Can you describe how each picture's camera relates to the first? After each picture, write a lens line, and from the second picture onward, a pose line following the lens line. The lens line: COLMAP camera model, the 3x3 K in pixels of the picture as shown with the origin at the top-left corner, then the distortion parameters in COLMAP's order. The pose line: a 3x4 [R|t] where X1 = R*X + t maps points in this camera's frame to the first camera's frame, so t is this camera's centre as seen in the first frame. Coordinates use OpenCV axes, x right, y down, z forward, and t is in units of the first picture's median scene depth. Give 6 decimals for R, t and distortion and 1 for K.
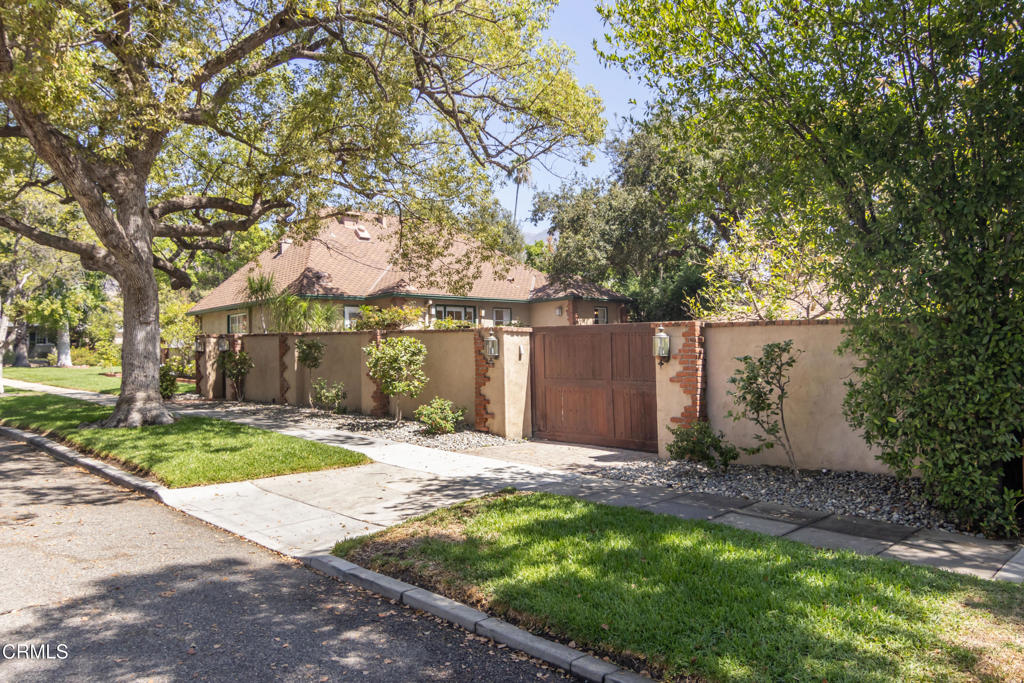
lens RADIAL K [[685.6, 0, 512.0], [0, 685.6, 341.5], [0, 0, 1]] dist [0.000246, -0.001877]
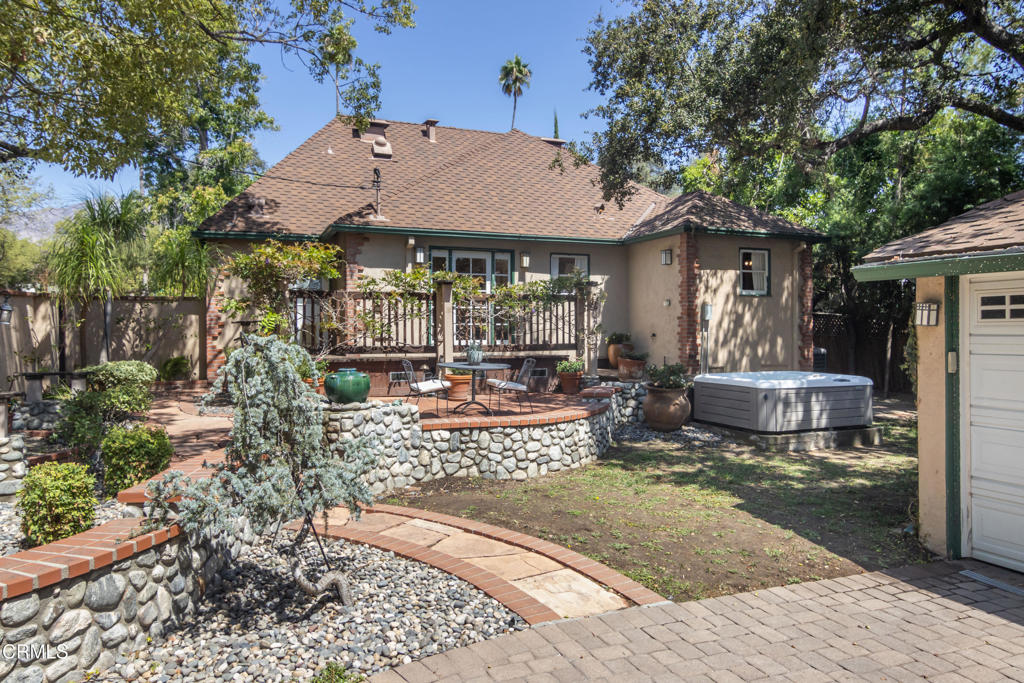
lens RADIAL K [[685.6, 0, 512.0], [0, 685.6, 341.5], [0, 0, 1]] dist [0.000246, -0.001877]
pose [[0.923286, 0.023928, -0.383367, 0.171197], [-0.011621, 0.999341, 0.034388, 0.006209], [0.383937, -0.027294, 0.922956, 0.457556]]
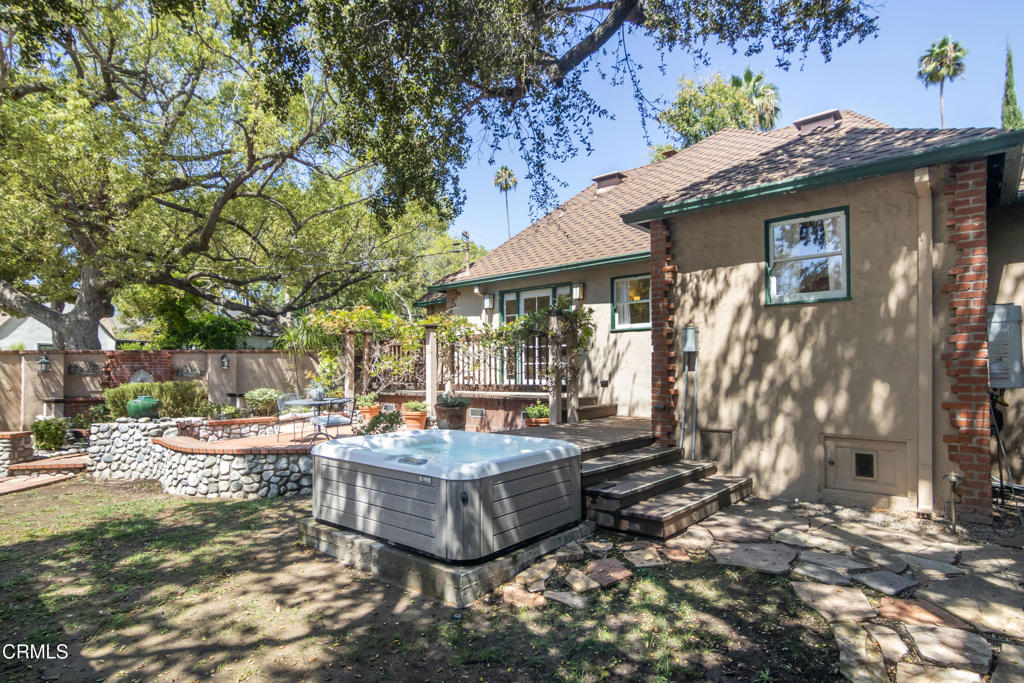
lens RADIAL K [[548.0, 0, 493.5], [0, 548.0, 366.3], [0, 0, 1]] dist [-0.000058, -0.000113]
pose [[0.056458, 0.010012, -0.998355, 0.371325], [0.016560, 0.999803, 0.010963, 0.008556], [0.998268, -0.017152, 0.056281, 0.913745]]
